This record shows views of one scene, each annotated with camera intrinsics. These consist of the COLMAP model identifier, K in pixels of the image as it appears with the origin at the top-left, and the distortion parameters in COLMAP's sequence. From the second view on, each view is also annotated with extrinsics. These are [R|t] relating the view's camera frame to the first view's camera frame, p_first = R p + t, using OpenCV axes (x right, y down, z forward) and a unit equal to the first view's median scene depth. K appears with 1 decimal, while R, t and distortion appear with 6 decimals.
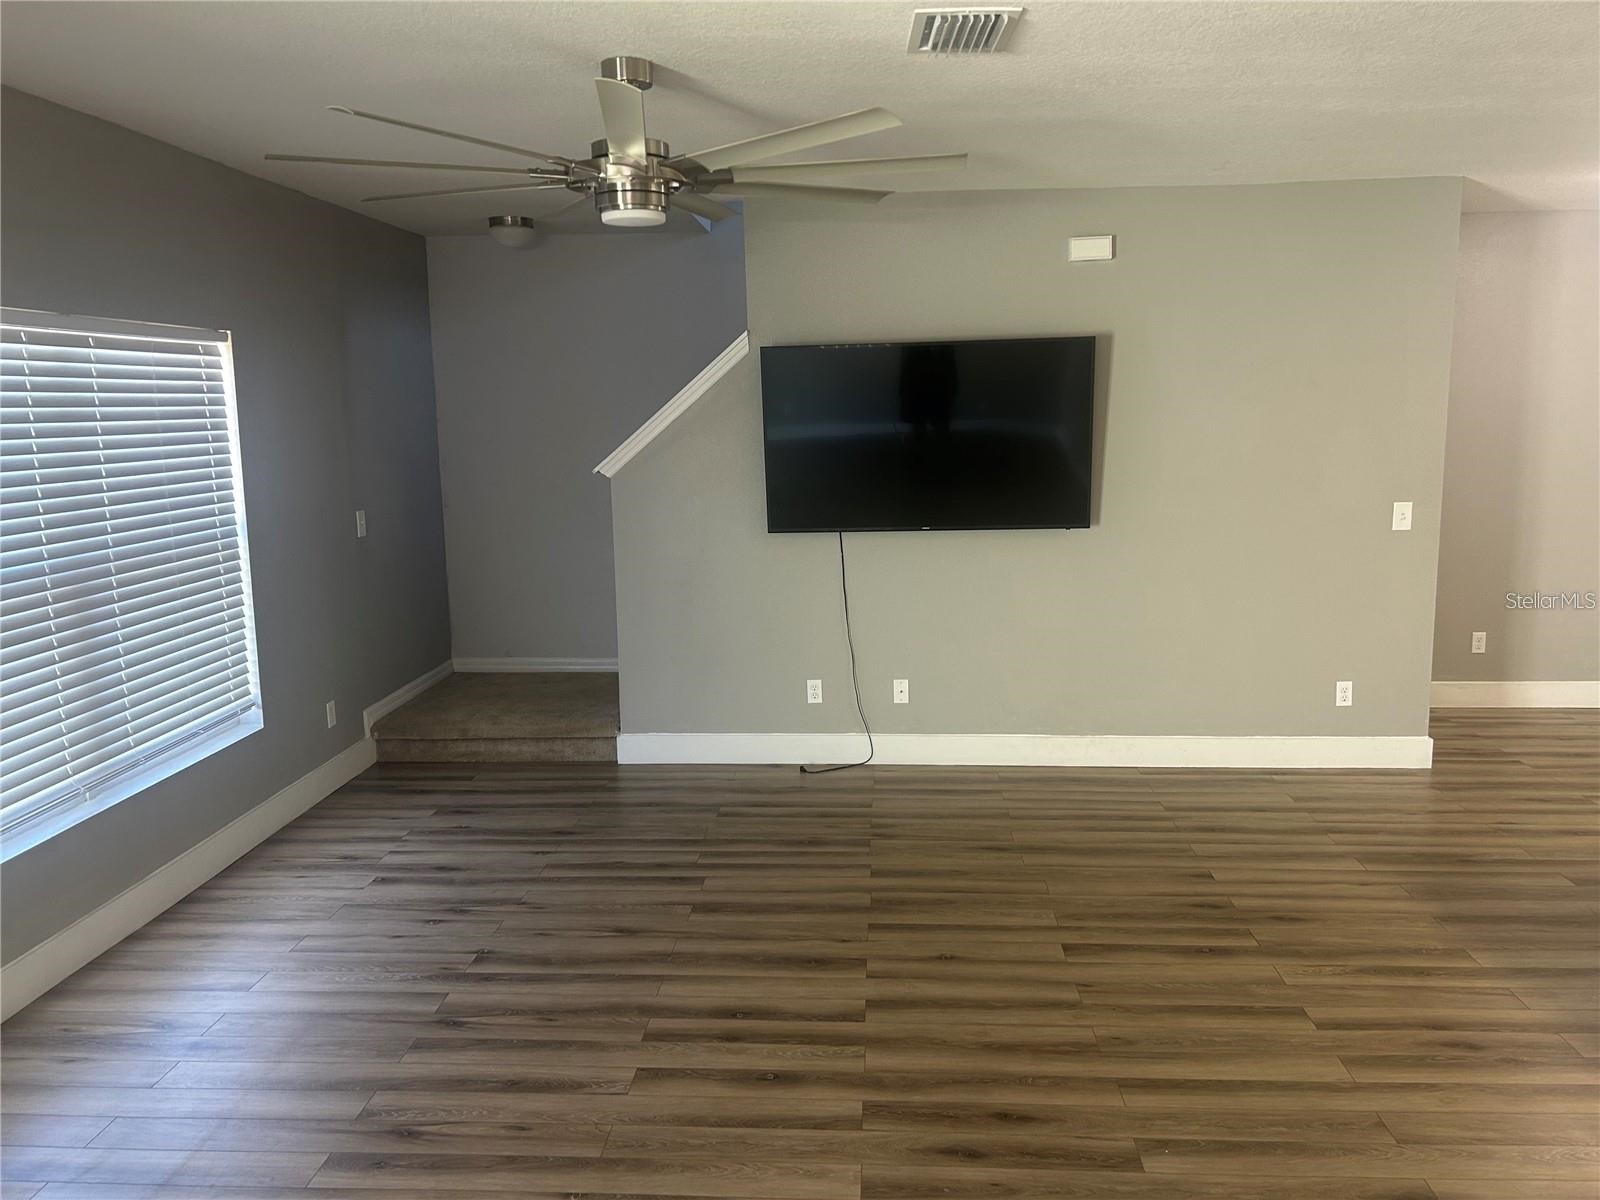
lens RADIAL K [[1216.9, 0, 814.4], [0, 1216.9, 600.8], [0, 0, 1]] dist [0.044341, -0.024994]
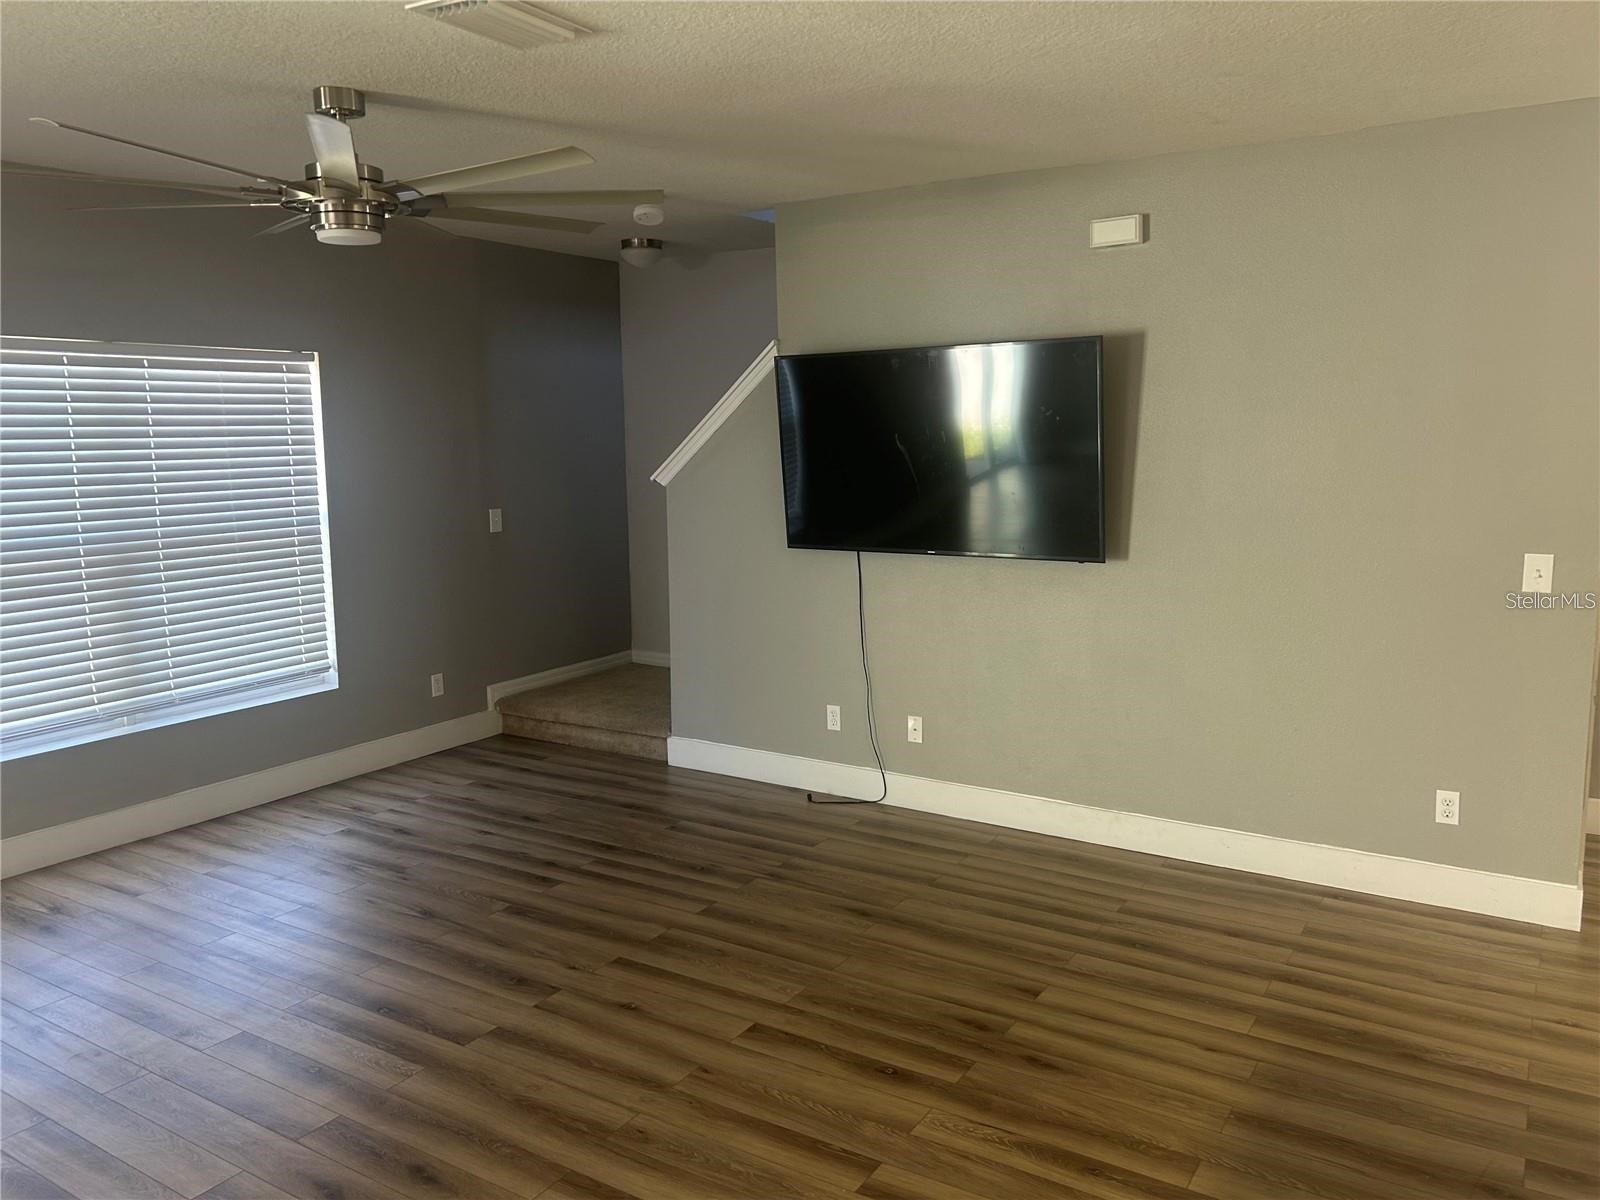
lens RADIAL K [[1216.9, 0, 802.4], [0, 1216.9, 594.8], [0, 0, 1]] dist [0.044341, -0.024994]
pose [[0.875010, 0.073587, -0.478479, 0.507161], [-0.080452, 0.996739, 0.006166, -0.029377], [0.477372, 0.033099, 0.878077, 0.183325]]
